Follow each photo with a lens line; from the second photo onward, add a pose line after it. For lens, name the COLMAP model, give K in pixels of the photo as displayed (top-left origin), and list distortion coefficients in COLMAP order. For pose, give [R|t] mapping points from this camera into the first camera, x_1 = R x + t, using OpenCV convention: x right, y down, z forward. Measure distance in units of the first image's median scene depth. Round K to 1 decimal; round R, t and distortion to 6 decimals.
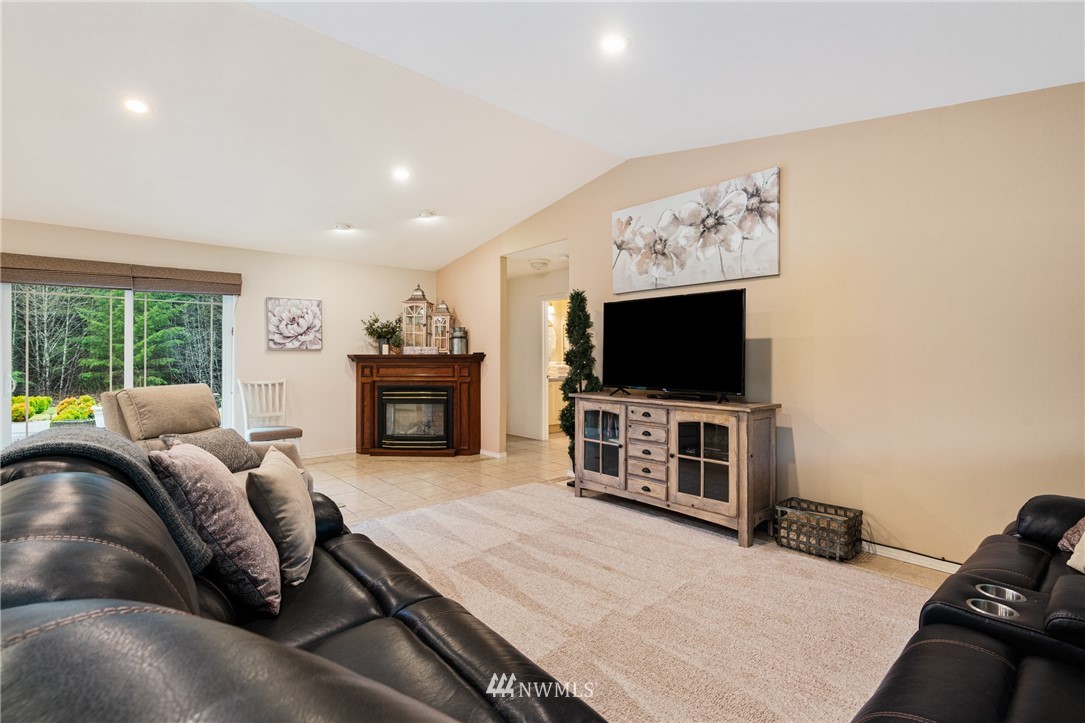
lens RADIAL K [[487.2, 0, 534.3], [0, 487.2, 364.4], [0, 0, 1]] dist [-0.010632, -0.000103]
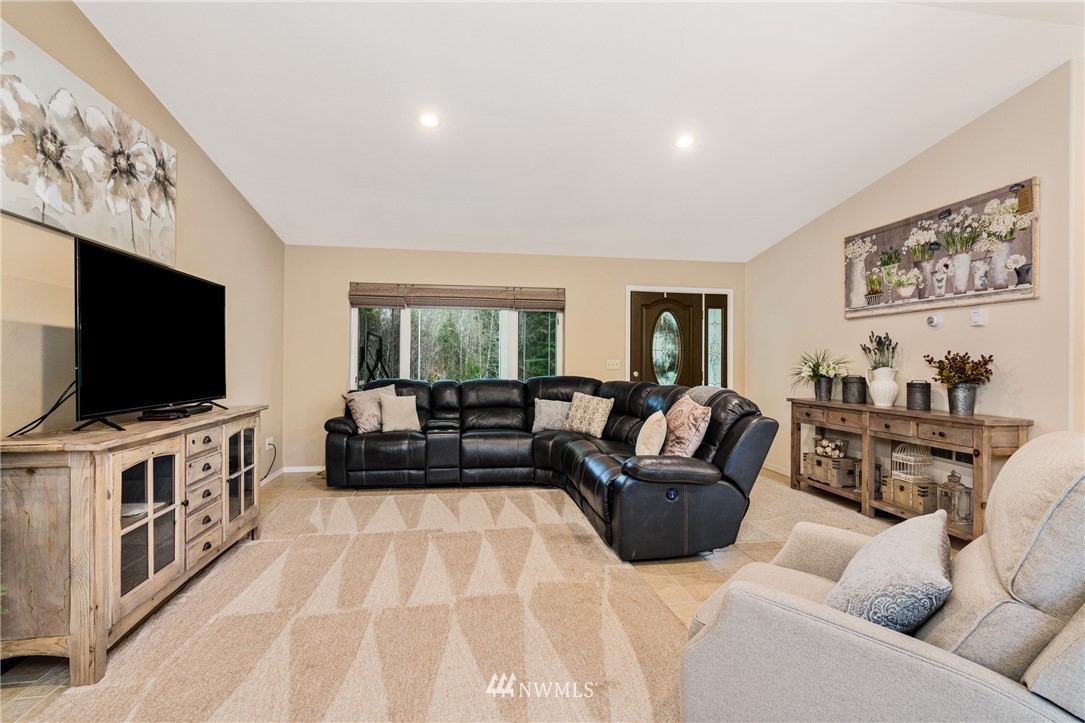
lens RADIAL K [[487.2, 0, 534.3], [0, 487.2, 364.4], [0, 0, 1]] dist [-0.010632, -0.000103]
pose [[-0.841138, -0.011815, 0.540692, -0.506222], [-0.004104, 0.999872, 0.015463, -0.016992], [-0.540805, 0.010787, -0.841079, 1.247976]]
